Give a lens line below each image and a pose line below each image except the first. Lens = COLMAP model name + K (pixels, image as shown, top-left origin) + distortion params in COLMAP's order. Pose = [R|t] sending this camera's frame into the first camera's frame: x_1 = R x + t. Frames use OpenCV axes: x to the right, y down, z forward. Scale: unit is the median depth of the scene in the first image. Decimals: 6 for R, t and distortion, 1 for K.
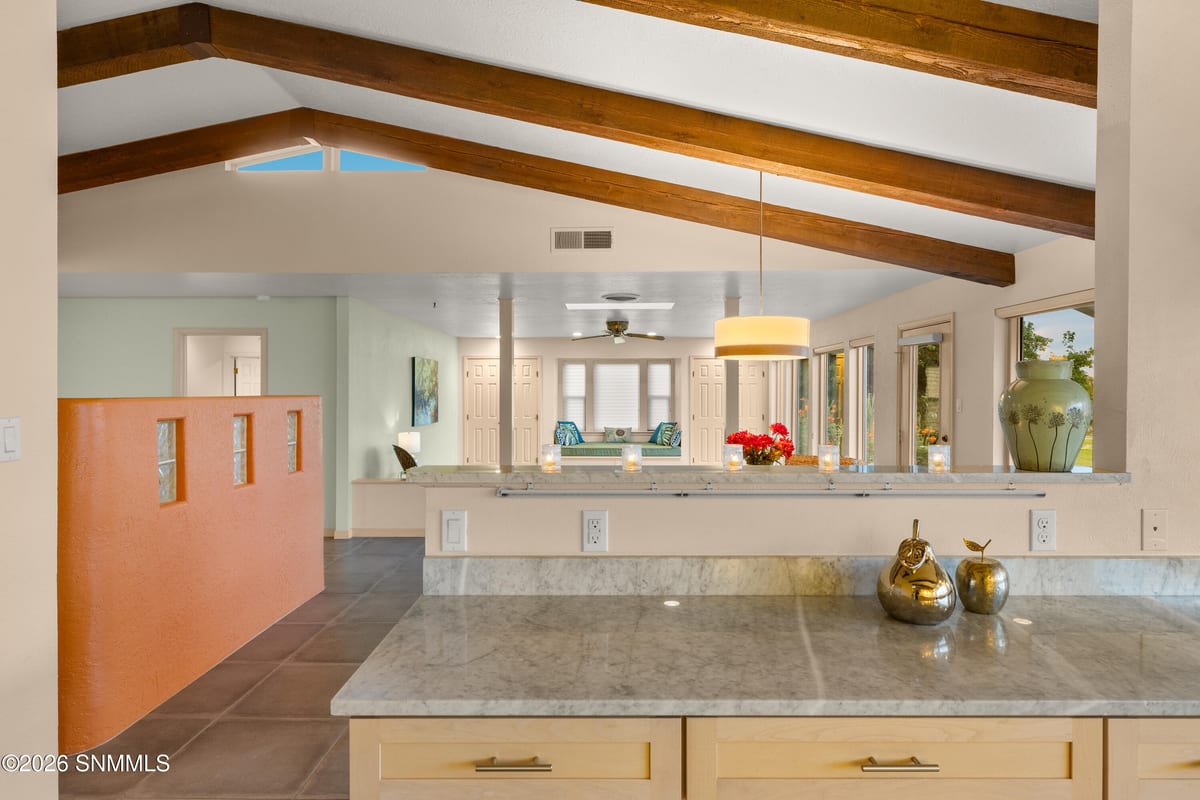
lens RADIAL K [[668.5, 0, 598.0], [0, 668.5, 399.0], [0, 0, 1]] dist [0.002478, -0.000946]
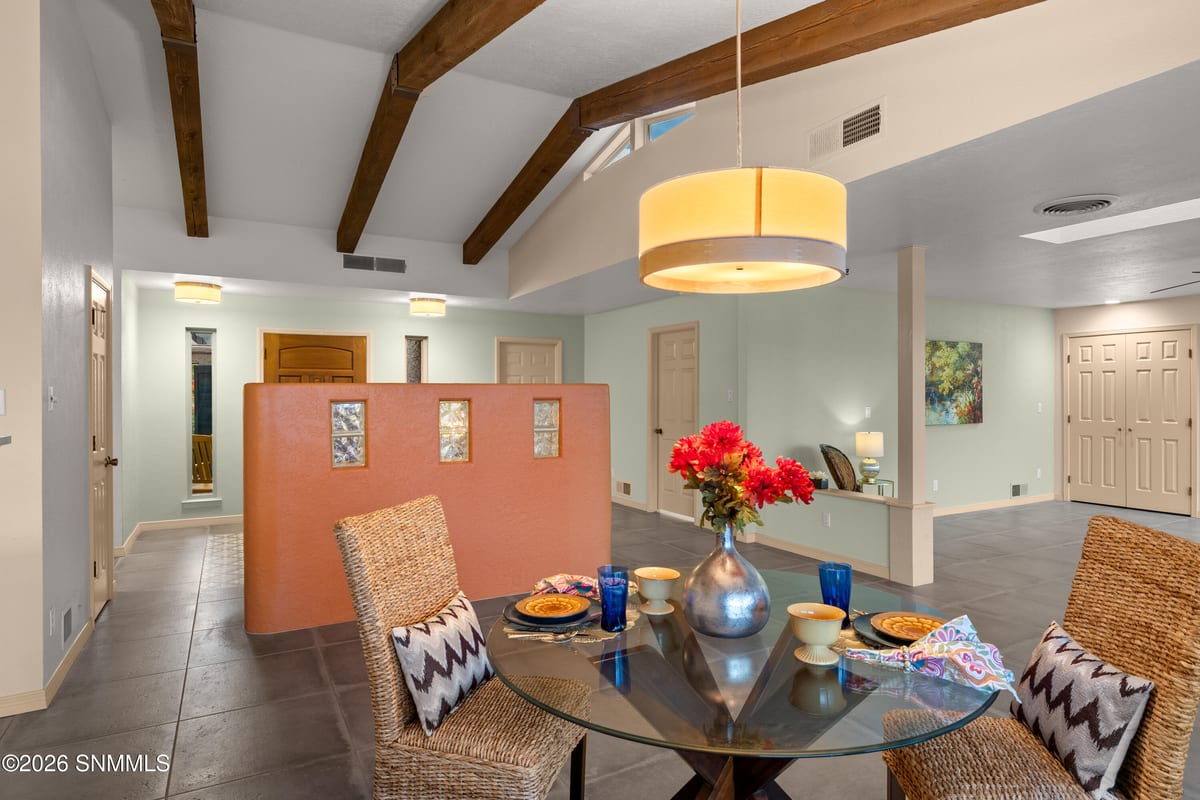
lens RADIAL K [[668.5, 0, 599.6], [0, 668.5, 397.6], [0, 0, 1]] dist [0.002478, -0.000946]
pose [[0.487688, 0.006026, -0.872997, 0.221706], [-0.005736, 0.999977, 0.003698, 0.005356], [0.872999, 0.003204, 0.487712, 0.258073]]
